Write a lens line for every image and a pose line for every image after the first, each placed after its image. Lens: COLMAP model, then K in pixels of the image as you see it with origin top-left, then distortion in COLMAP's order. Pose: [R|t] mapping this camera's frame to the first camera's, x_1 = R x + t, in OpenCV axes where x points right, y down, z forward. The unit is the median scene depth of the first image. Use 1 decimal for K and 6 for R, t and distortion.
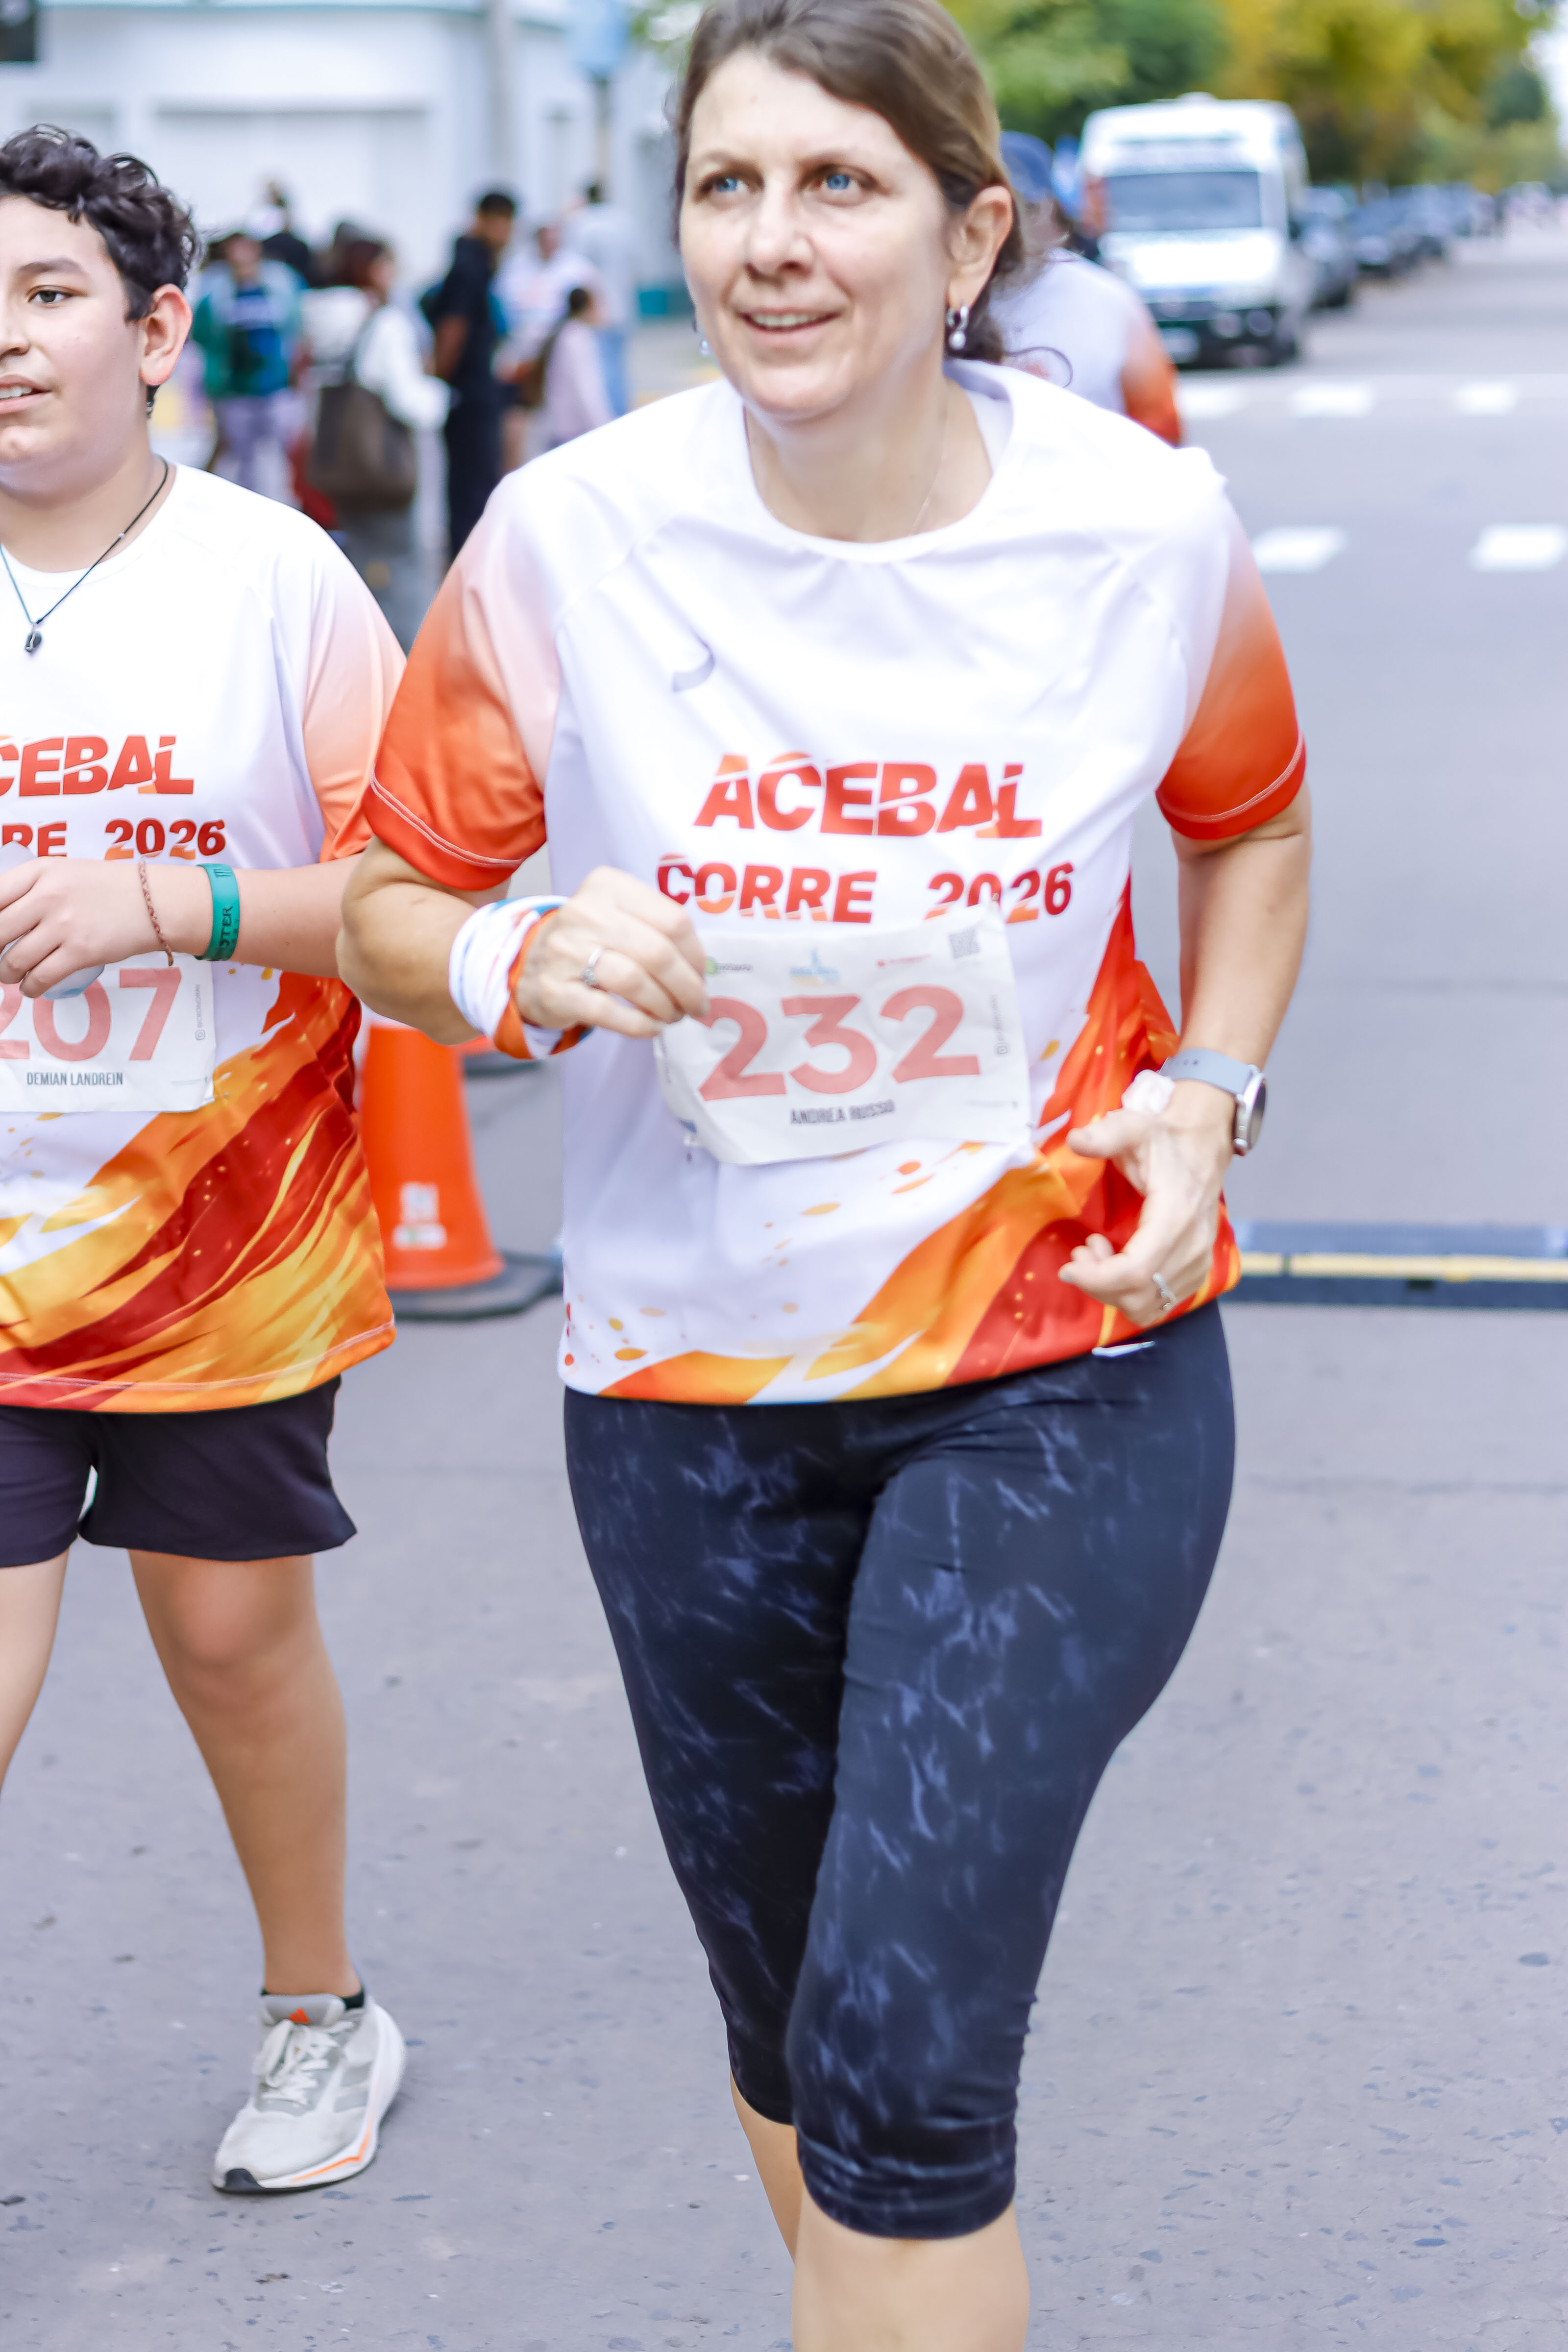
lens RADIAL K [[5398.1, 0, 784.0], [0, 5398.1, 1176.0], [0, 0, 1]] dist [0.015579, -0.177557]
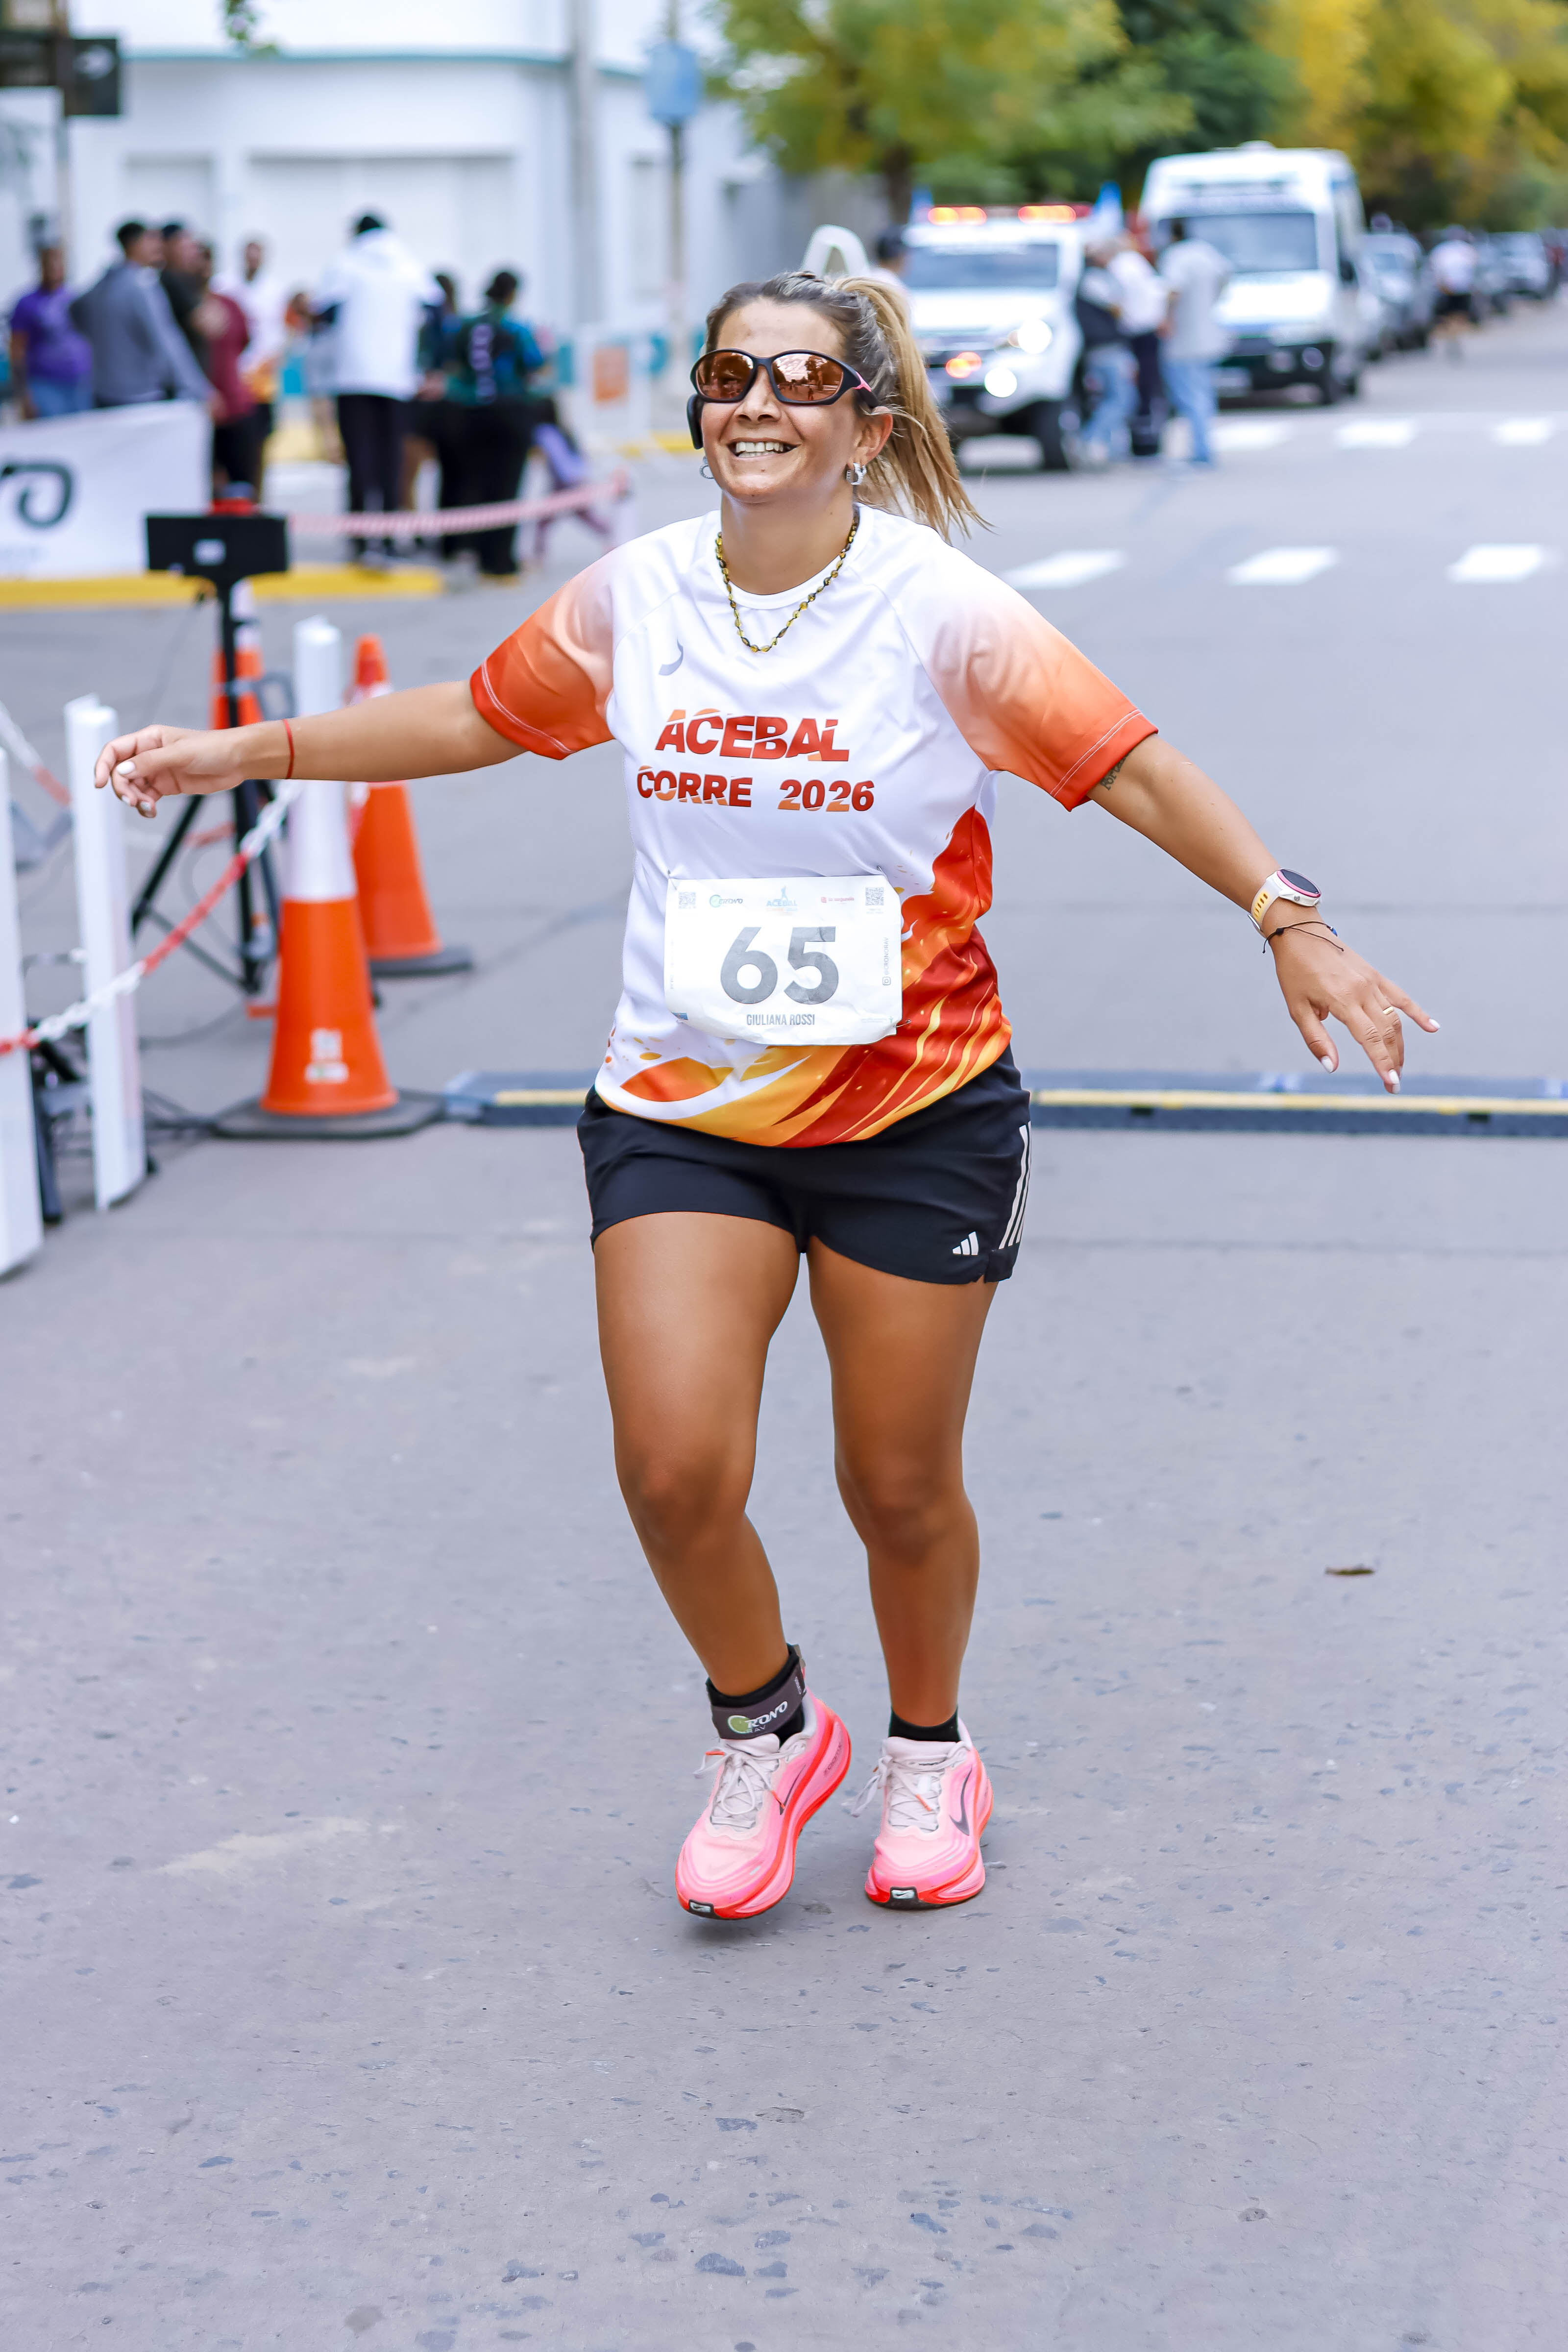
lens RADIAL K [[5372.0, 0, 784.0], [0, 5372.0, 1176.0], [0, 0, 1]] dist [-0.011657, 0.080673]
pose [[0.999754, 0.001677, -0.022137, 0.082583], [-0.001844, 0.999970, -0.007521, 0.057079], [0.022124, 0.007560, 0.999727, -0.281830]]
